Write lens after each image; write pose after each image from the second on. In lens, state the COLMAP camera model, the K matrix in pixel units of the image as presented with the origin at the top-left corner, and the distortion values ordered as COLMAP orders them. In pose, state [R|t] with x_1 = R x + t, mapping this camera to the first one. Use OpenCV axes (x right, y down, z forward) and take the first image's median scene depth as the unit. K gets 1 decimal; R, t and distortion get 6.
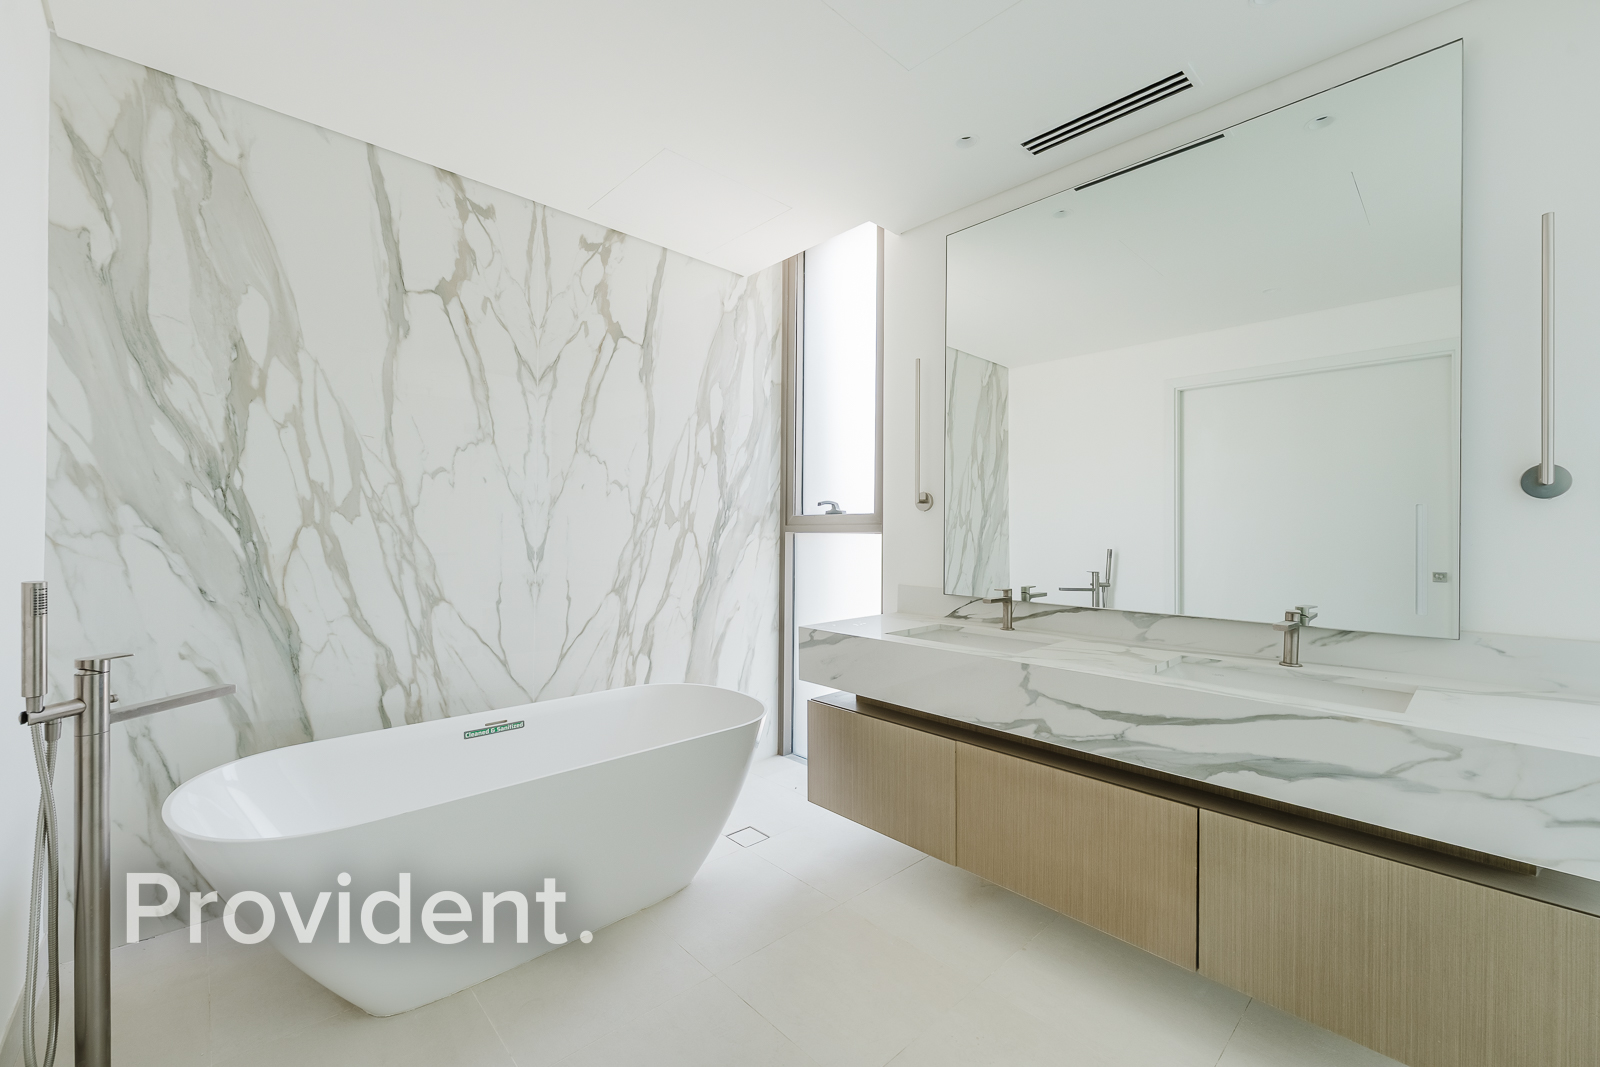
lens RADIAL K [[632.3, 0, 797.4], [0, 632.3, 535.6], [0, 0, 1]] dist [-0.002607, -0.000126]
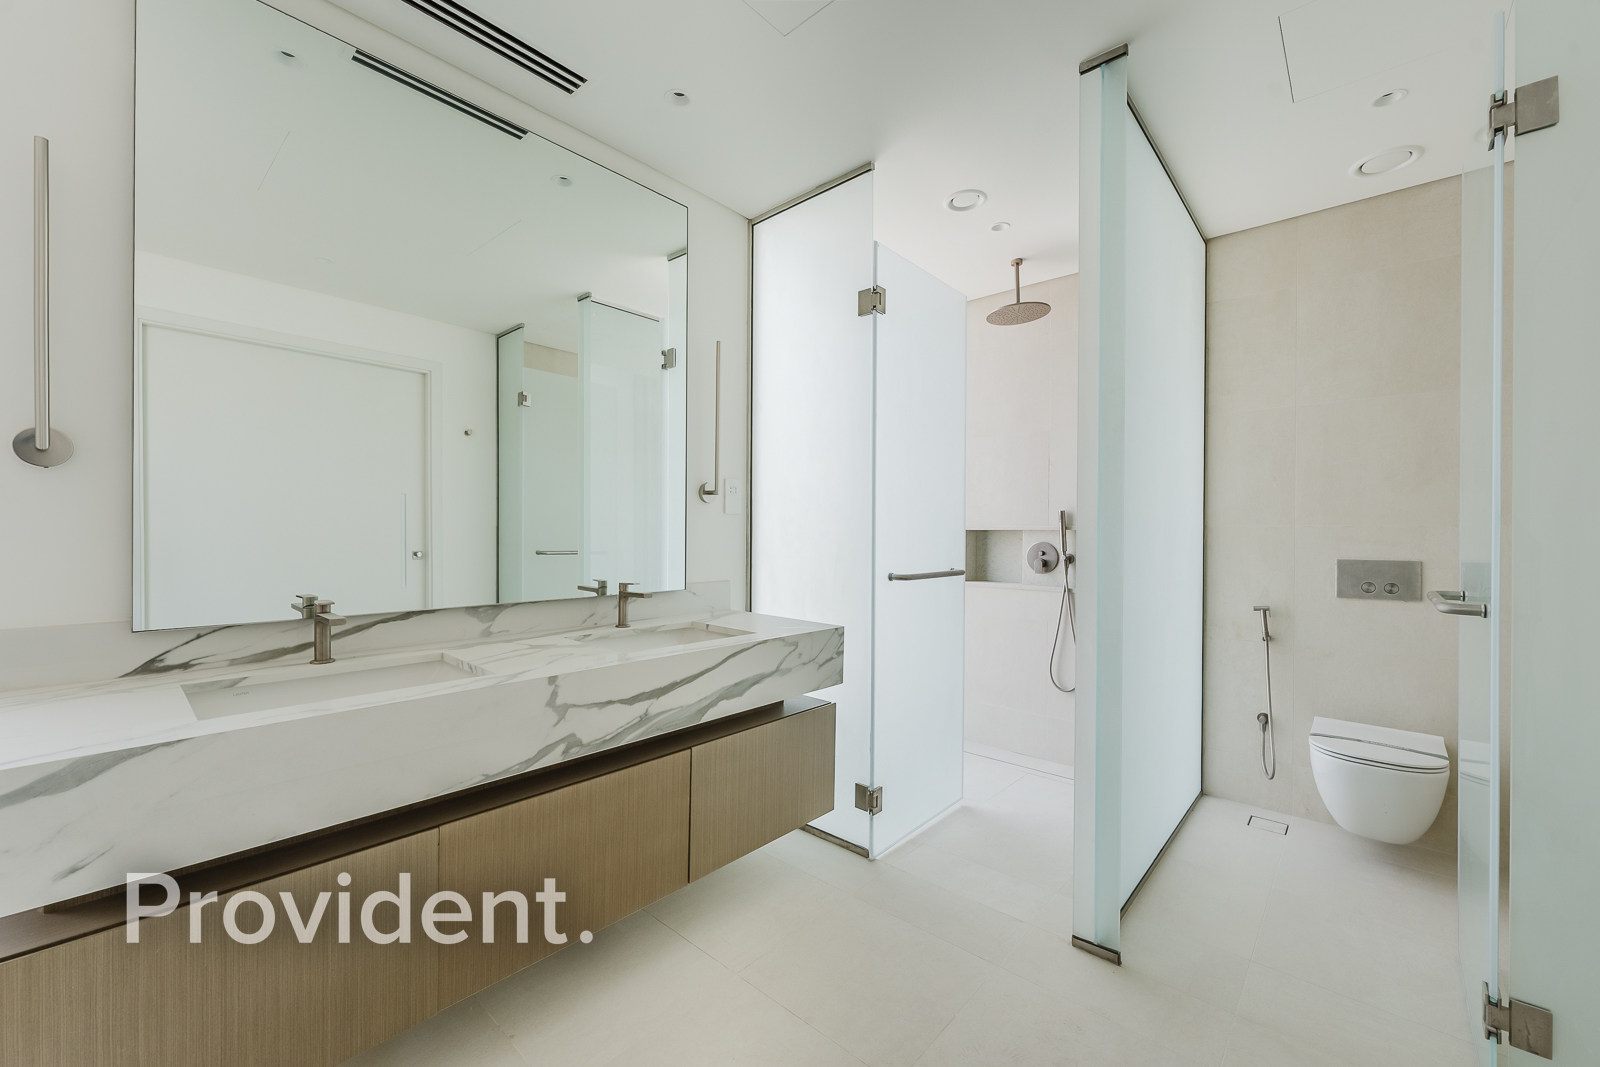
lens RADIAL K [[632.3, 0, 796.4], [0, 632.3, 532.3], [0, 0, 1]] dist [-0.002607, -0.000126]
pose [[-0.077838, -0.010531, 0.996910, -0.499594], [-0.006490, 0.999928, 0.010056, 0.002891], [-0.996945, -0.005687, -0.077901, 0.760816]]
